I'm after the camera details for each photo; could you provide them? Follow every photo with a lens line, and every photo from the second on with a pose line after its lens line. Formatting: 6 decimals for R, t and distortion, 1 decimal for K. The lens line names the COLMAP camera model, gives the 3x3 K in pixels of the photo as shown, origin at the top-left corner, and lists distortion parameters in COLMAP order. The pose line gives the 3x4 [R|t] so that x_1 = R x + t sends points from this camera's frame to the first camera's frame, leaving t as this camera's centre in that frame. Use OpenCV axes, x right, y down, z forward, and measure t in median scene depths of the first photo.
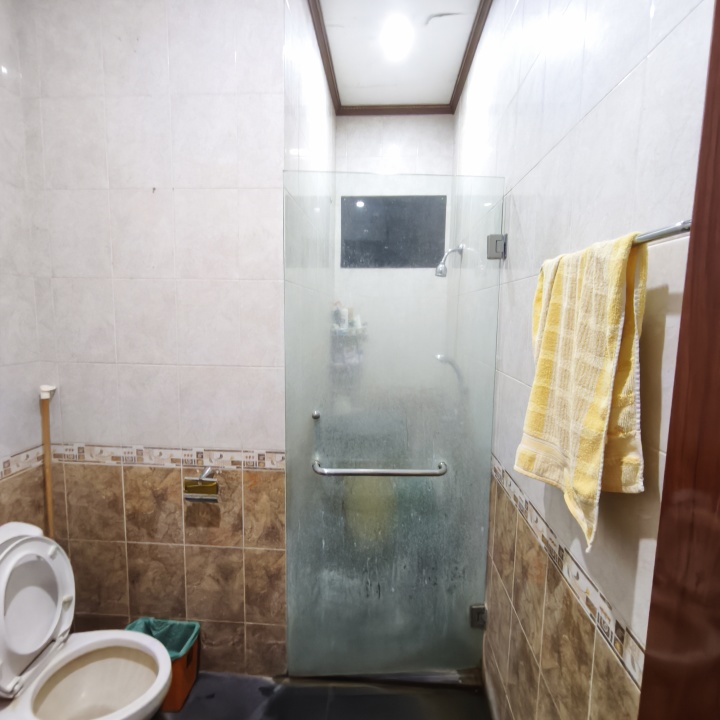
lens RADIAL K [[407.1, 0, 359.5], [0, 407.1, 359.5], [0, 0, 1]] dist [-0.004850, 0.002209]
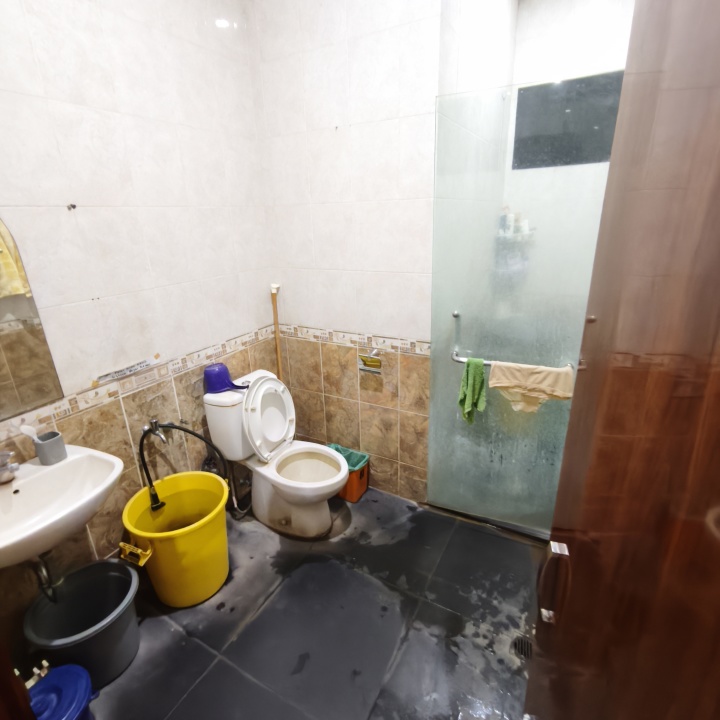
lens RADIAL K [[407.1, 0, 360.5], [0, 407.1, 359.2], [0, 0, 1]] dist [-0.004850, 0.002209]
pose [[0.901063, 0.101742, -0.421586, 0.153243], [-0.002063, 0.973087, 0.230427, -0.010850], [0.433684, -0.206760, 0.877022, -0.205424]]
